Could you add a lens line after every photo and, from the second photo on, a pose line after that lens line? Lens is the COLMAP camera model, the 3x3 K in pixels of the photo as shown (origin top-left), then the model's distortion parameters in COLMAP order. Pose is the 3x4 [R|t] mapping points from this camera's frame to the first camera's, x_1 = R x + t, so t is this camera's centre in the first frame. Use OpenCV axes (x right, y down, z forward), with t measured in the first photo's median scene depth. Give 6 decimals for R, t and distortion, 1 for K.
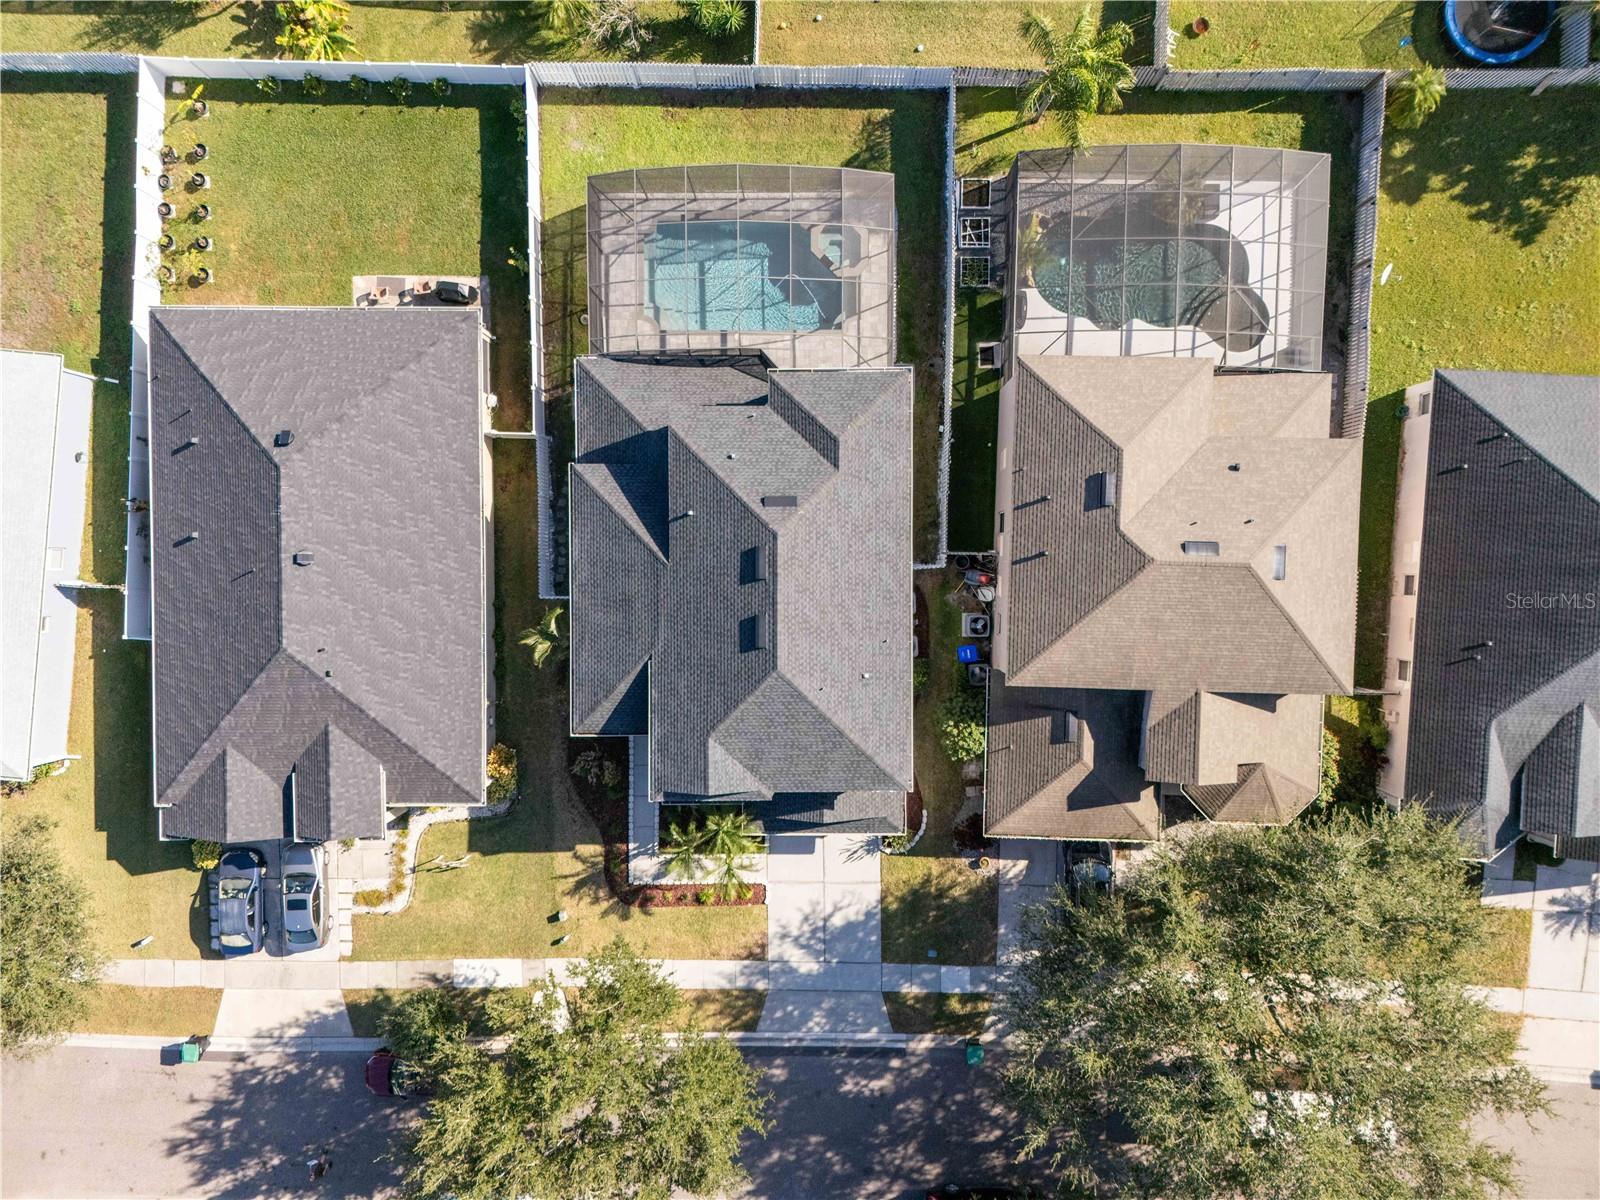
lens RADIAL K [[1177.3, 0, 802.9], [0, 1177.3, 600.9], [0, 0, 1]] dist [0.064892, -0.057929]
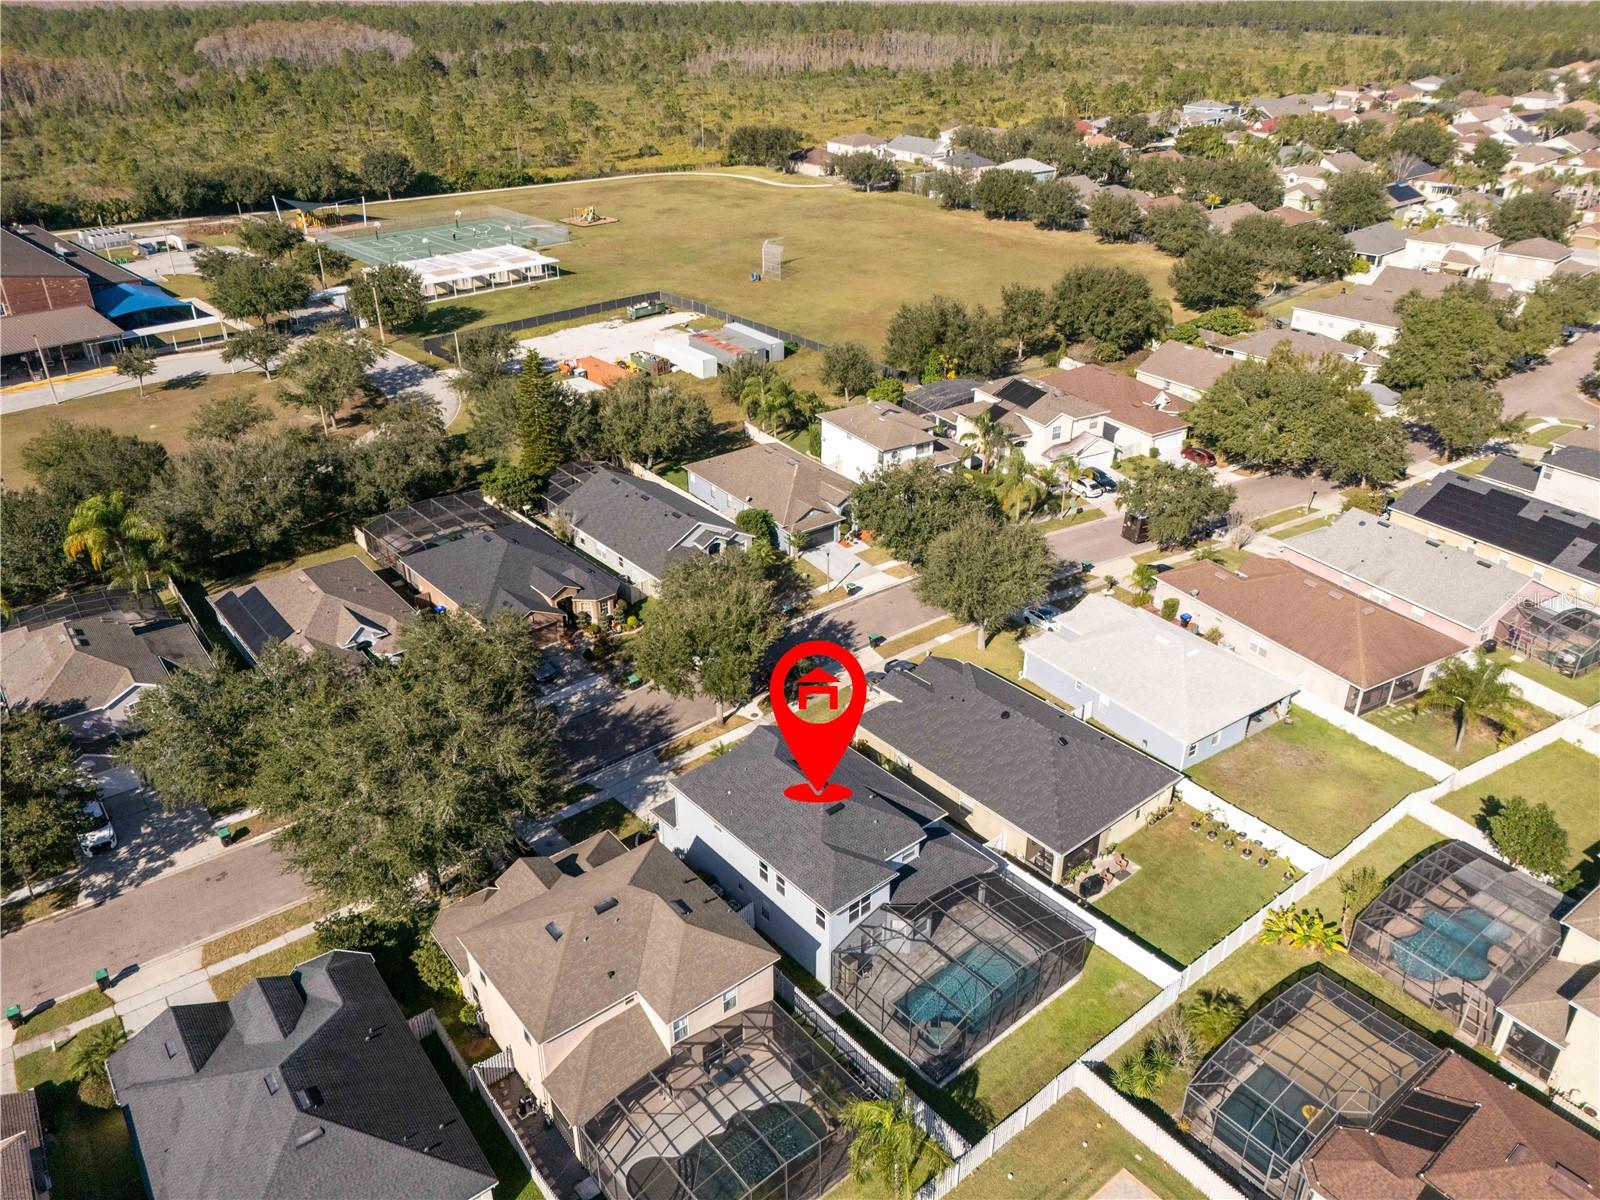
lens RADIAL K [[1177.3, 0, 804.4], [0, 1177.3, 589.7], [0, 0, 1]] dist [0.064892, -0.057929]
pose [[-0.761569, 0.313218, -0.567368, 0.720926], [-0.648051, -0.376760, 0.661877, -0.870040], [-0.006450, 0.871749, 0.489910, -0.076681]]
